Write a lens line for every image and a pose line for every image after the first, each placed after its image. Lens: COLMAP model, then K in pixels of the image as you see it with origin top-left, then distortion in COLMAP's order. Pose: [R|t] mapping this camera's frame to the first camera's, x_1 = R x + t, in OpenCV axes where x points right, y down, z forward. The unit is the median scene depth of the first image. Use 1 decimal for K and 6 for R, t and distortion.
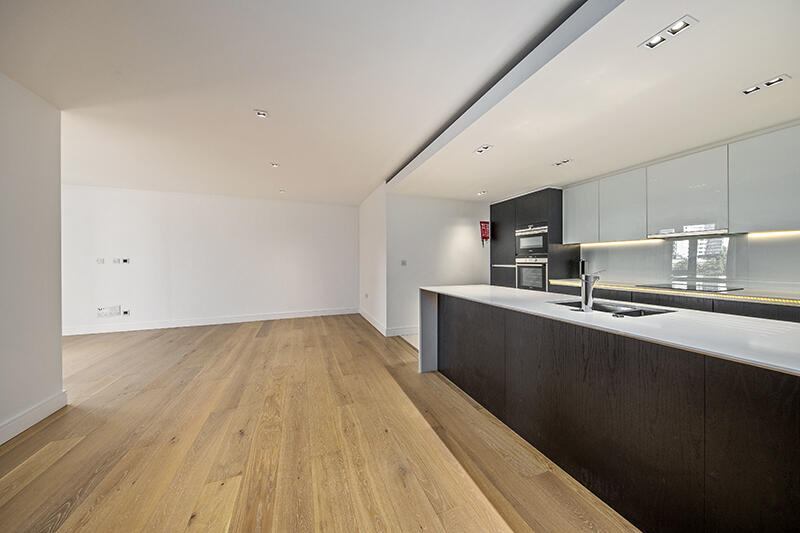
lens RADIAL K [[264.8, 0, 402.4], [0, 264.8, 264.4], [0, 0, 1]] dist [-0.001479, -0.000168]
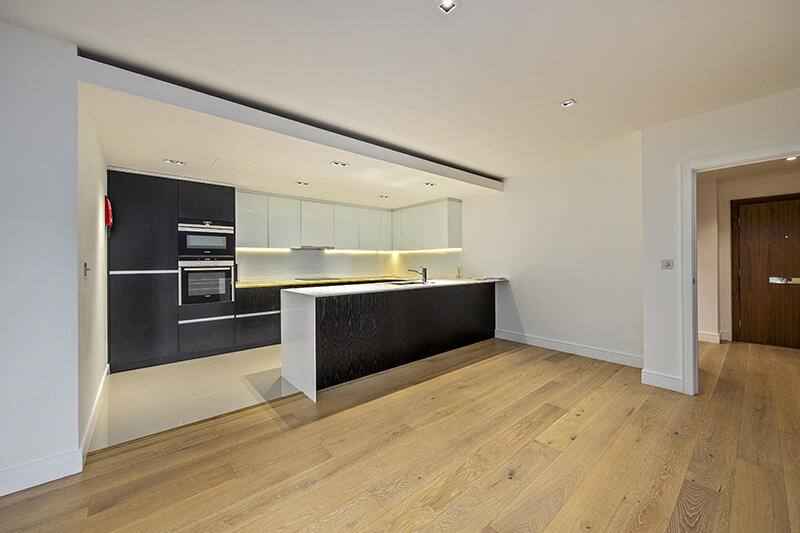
lens RADIAL K [[308.5, 0, 401.7], [0, 308.5, 262.2], [0, 0, 1]] dist [-0.000035, -0.000237]
pose [[-0.335049, 0.008306, 0.942164, -1.089299], [0.024349, 0.999703, -0.000154, -0.007276], [-0.941886, 0.022890, -0.335152, 1.272599]]
